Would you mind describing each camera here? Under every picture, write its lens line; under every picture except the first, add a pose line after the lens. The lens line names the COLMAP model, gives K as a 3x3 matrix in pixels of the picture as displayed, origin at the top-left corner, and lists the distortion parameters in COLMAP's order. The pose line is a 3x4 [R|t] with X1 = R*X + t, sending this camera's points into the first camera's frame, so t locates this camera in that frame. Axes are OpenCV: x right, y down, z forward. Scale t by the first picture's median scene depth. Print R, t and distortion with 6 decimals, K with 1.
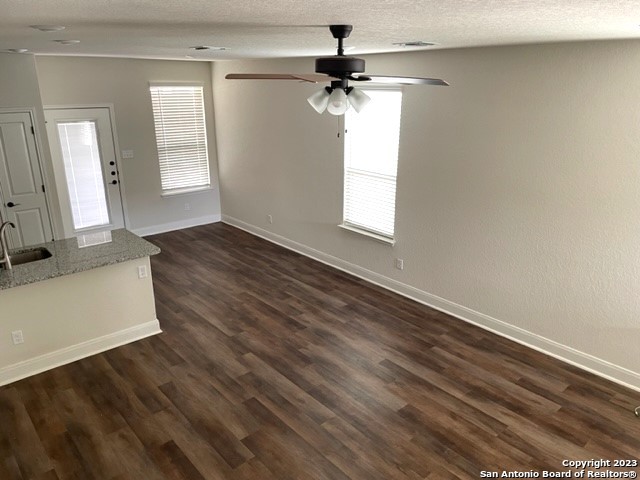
lens RADIAL K [[482.3, 0, 327.4], [0, 482.3, 241.2], [0, 0, 1]] dist [0.087861, -0.115051]
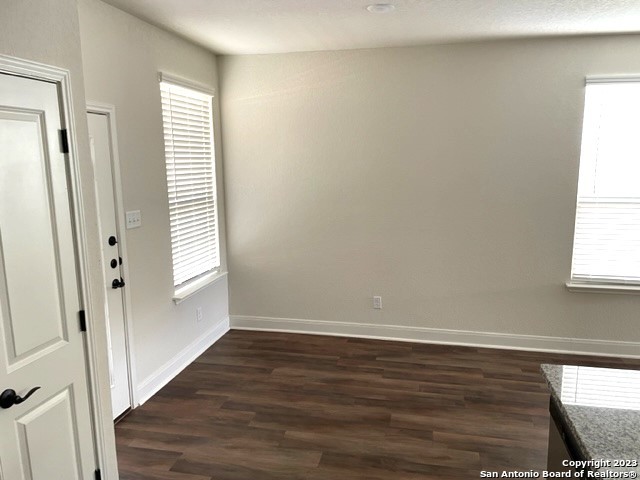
lens RADIAL K [[482.3, 0, 324.4], [0, 482.3, 241.0], [0, 0, 1]] dist [0.087861, -0.115051]
pose [[0.805036, -0.107630, 0.583380, -0.633940], [0.194544, 0.976918, -0.088226, -0.098864], [-0.560419, 0.184518, 0.807393, 0.639206]]
